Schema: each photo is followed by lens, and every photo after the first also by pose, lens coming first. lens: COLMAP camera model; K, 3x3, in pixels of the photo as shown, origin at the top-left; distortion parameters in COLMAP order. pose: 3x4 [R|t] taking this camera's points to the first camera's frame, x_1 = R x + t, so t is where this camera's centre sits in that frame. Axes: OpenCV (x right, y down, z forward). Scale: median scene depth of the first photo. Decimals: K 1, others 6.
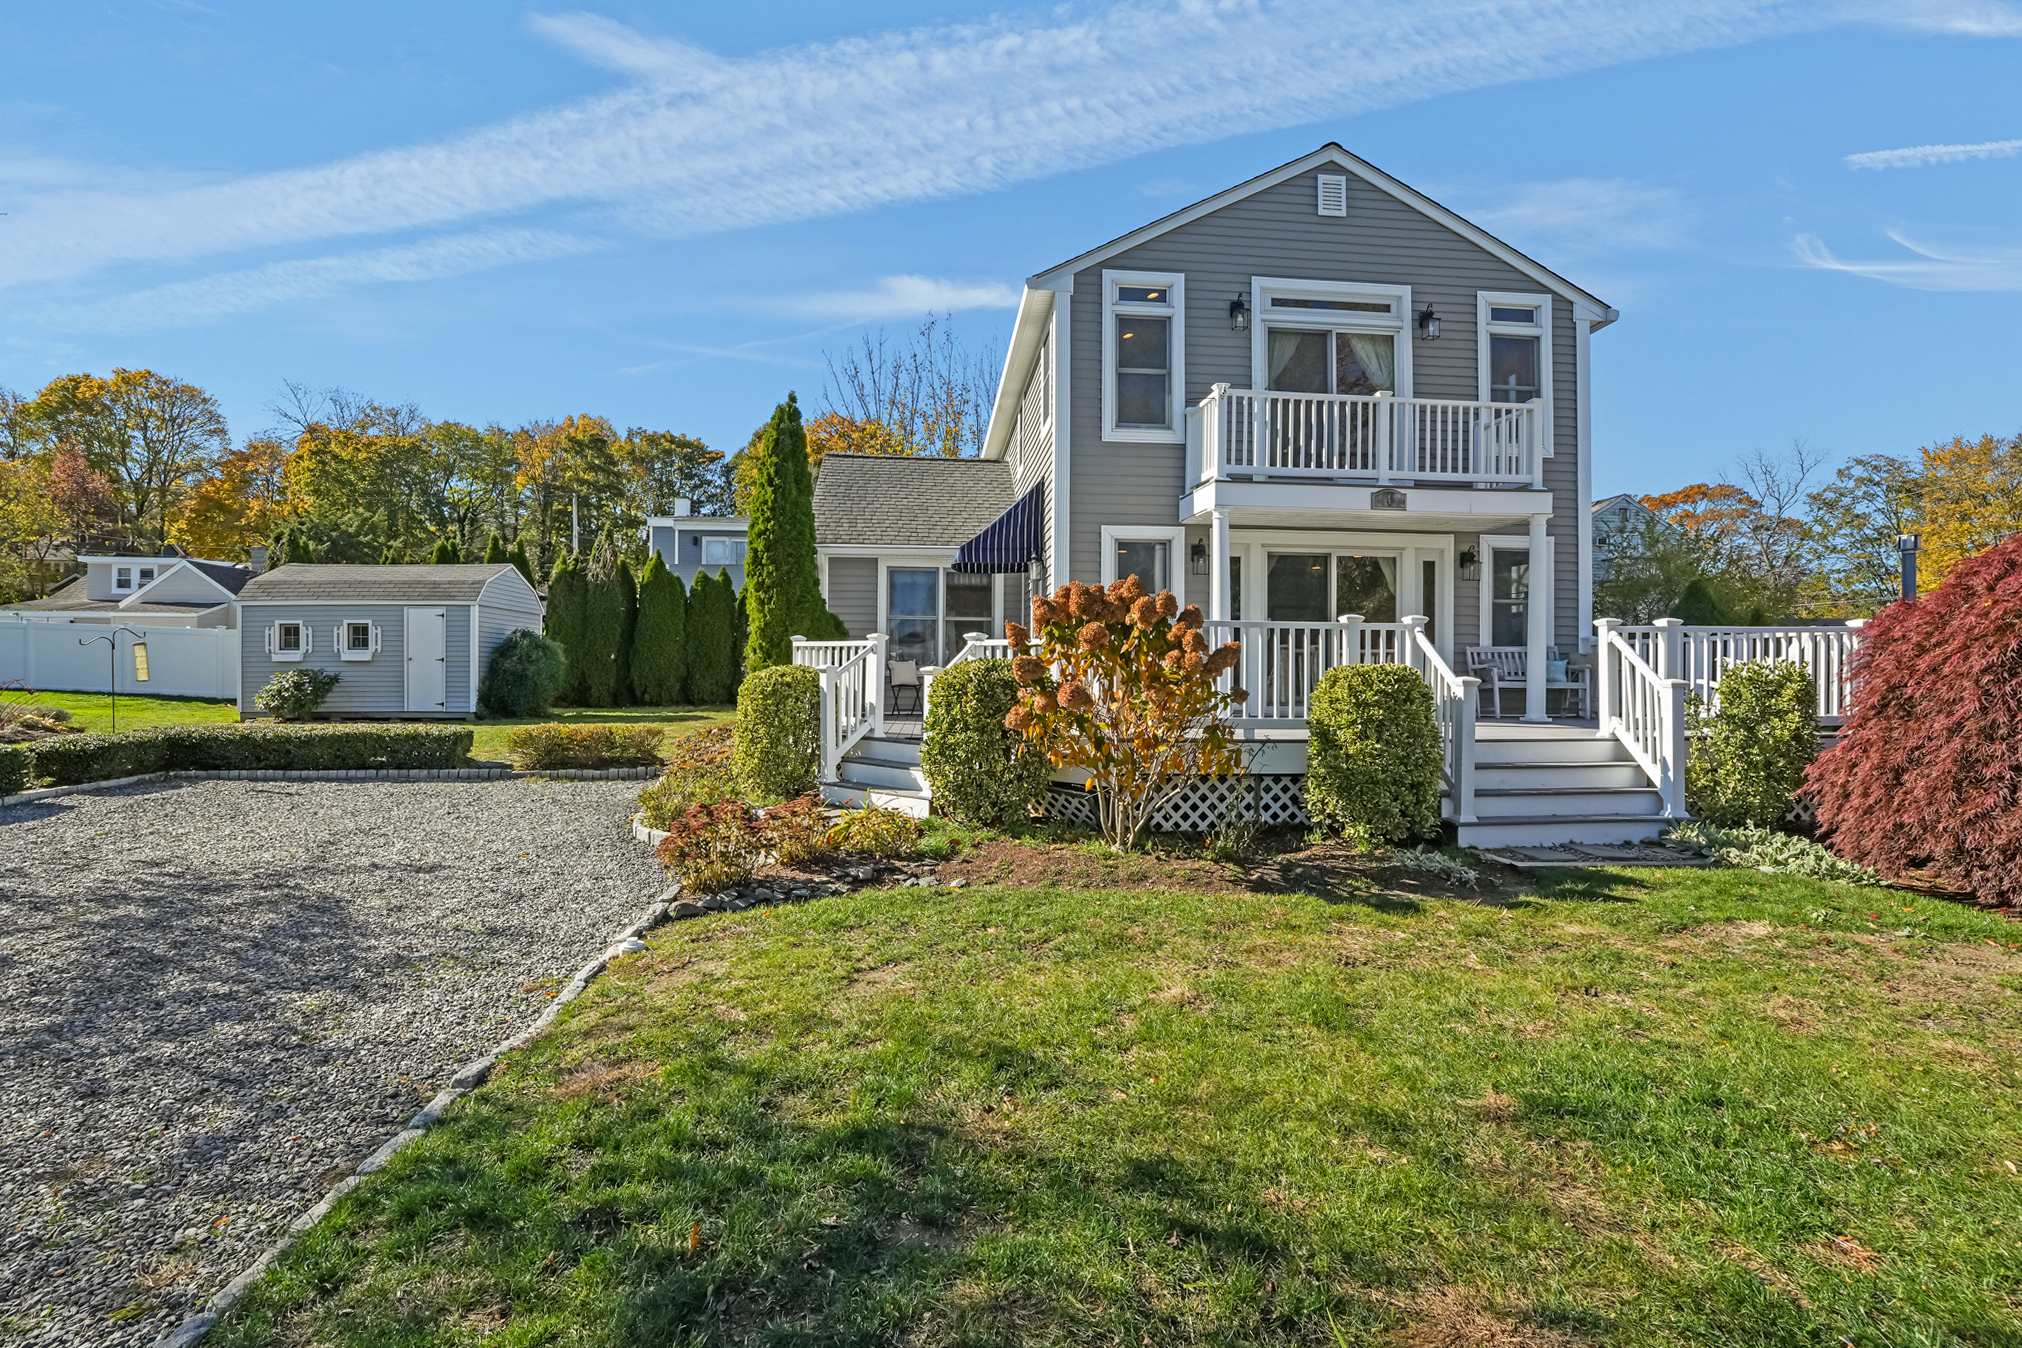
lens RADIAL K [[952.9, 0, 1009.2], [0, 952.9, 676.4], [0, 0, 1]] dist [-0.069541, 0.032254]
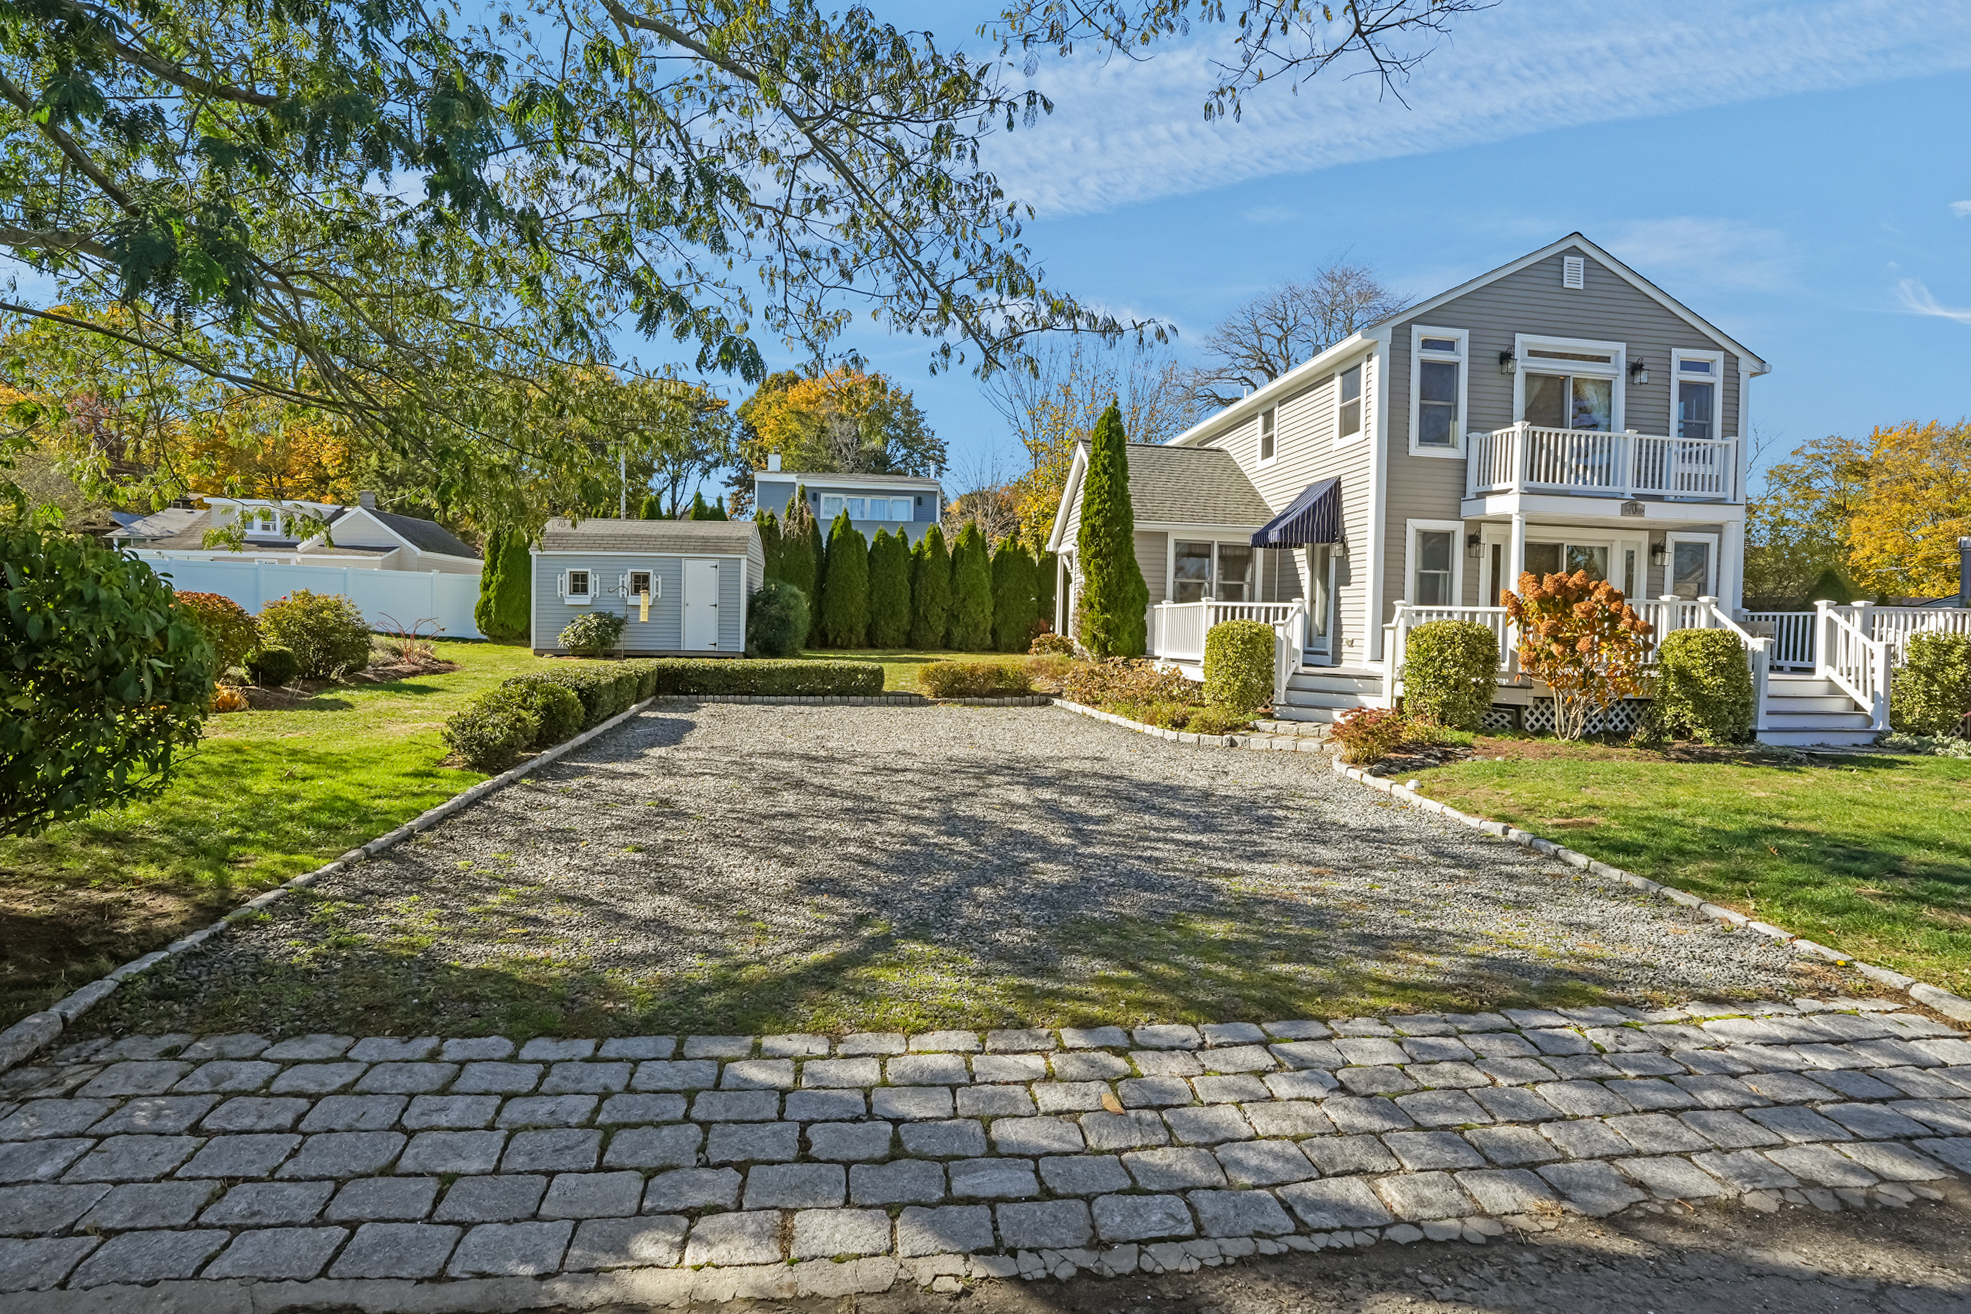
lens RADIAL K [[958.0, 0, 985.5], [0, 958.0, 657.0], [0, 0, 1]] dist [-0.067431, 0.031535]
pose [[0.998777, 0.015997, 0.046785, -0.528015], [-0.017479, 0.999353, 0.031444, 0.003812], [-0.046251, -0.032224, 0.998410, -0.294313]]
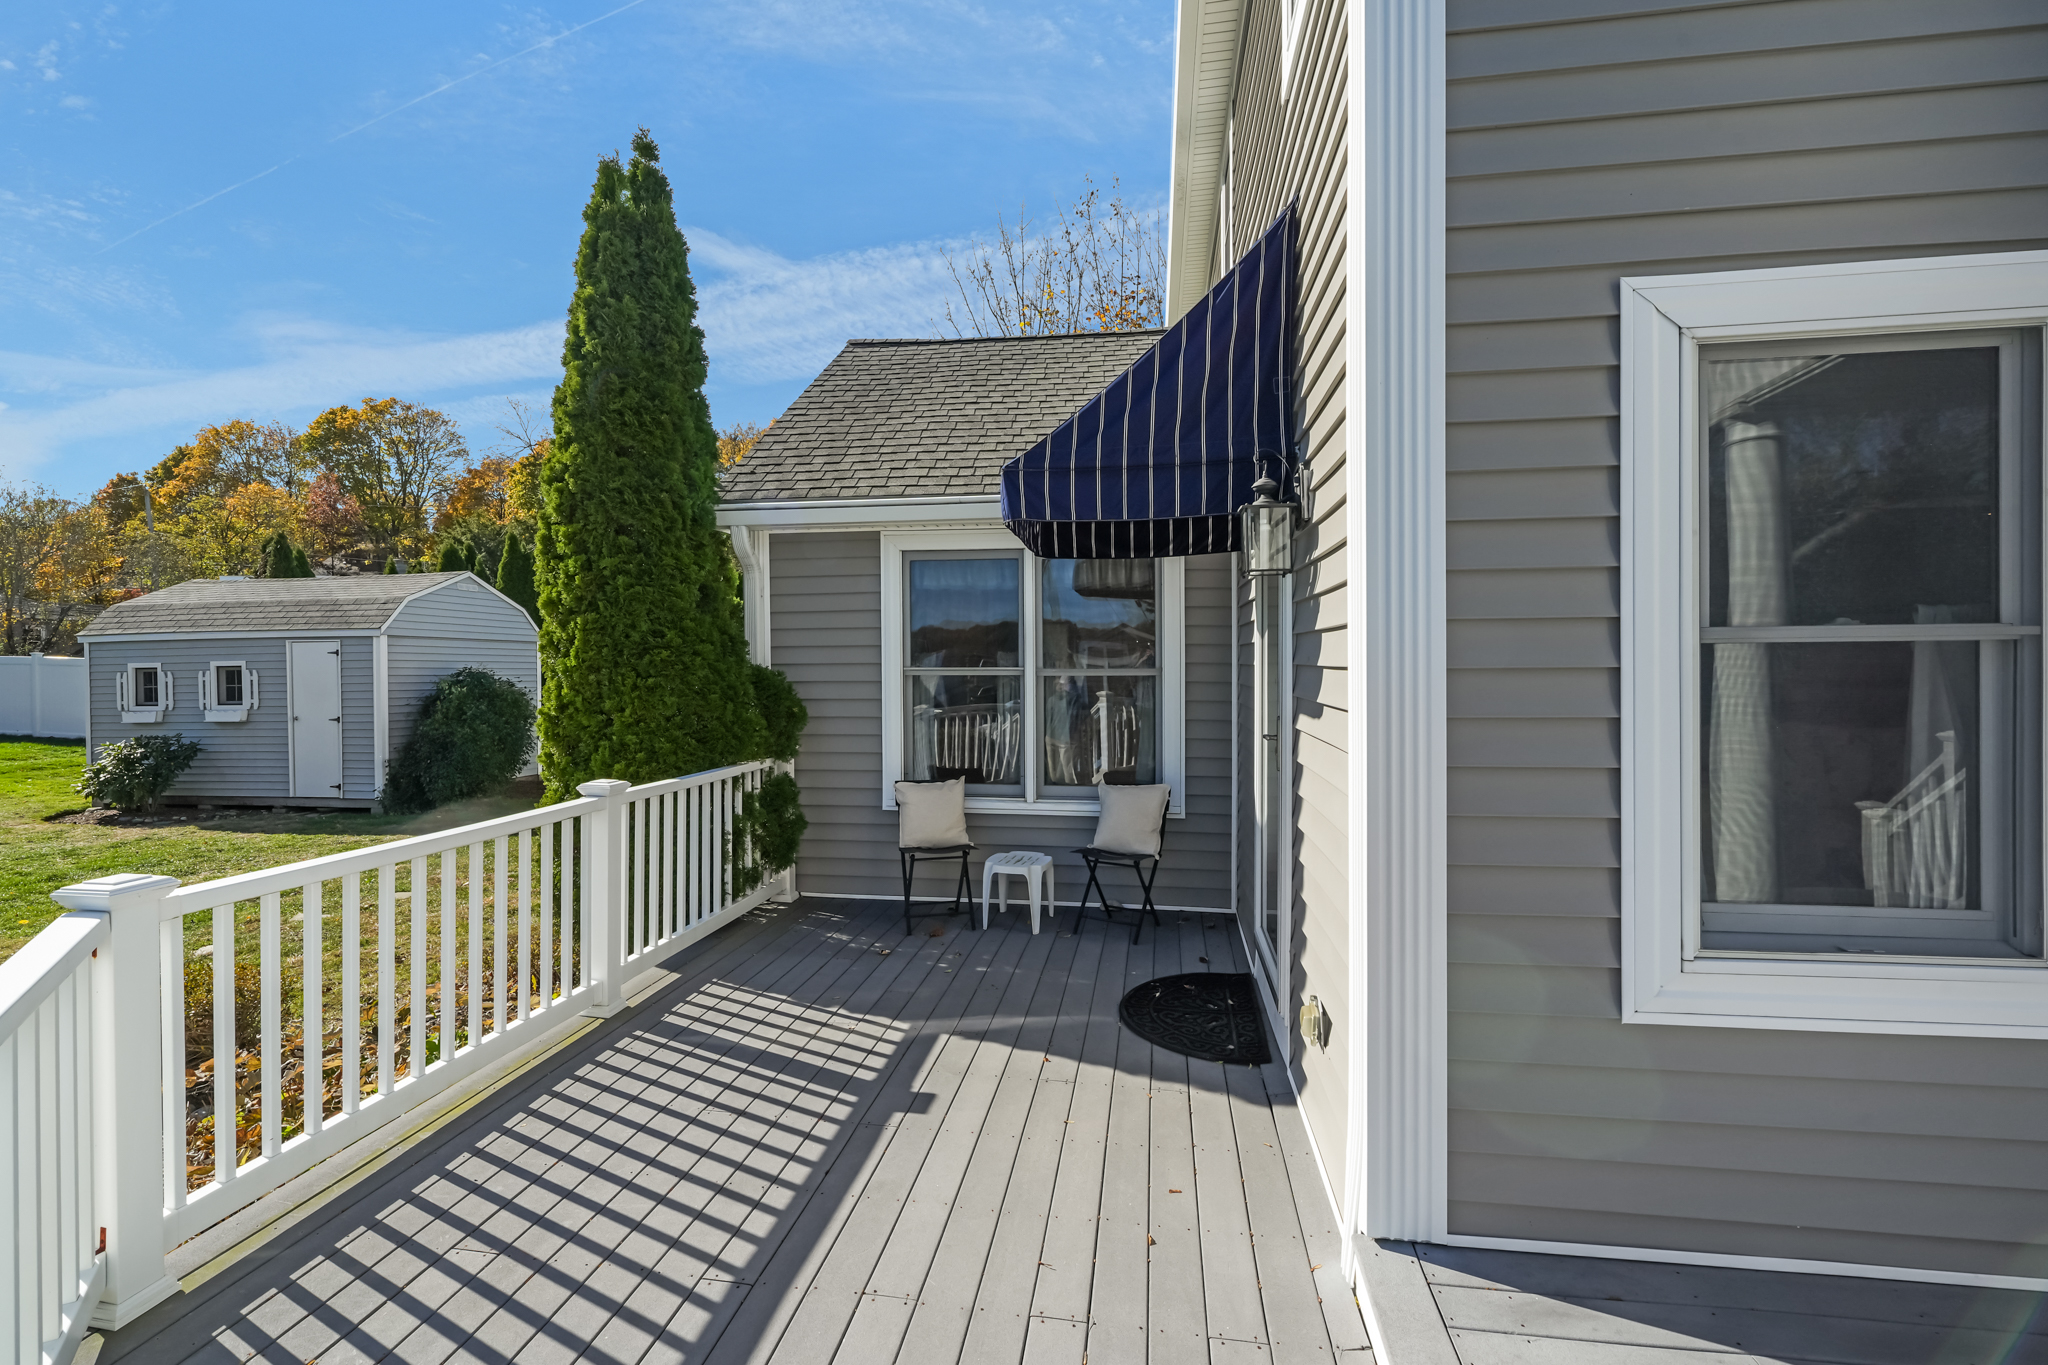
lens RADIAL K [[927.4, 0, 1016.1], [0, 927.4, 677.7], [0, 0, 1]] dist [-0.002934, -0.000494]
pose [[0.974398, -0.009573, -0.224625, 0.016837], [0.012199, 0.999872, 0.010305, -0.077720], [0.224498, -0.012781, 0.974391, 0.747892]]
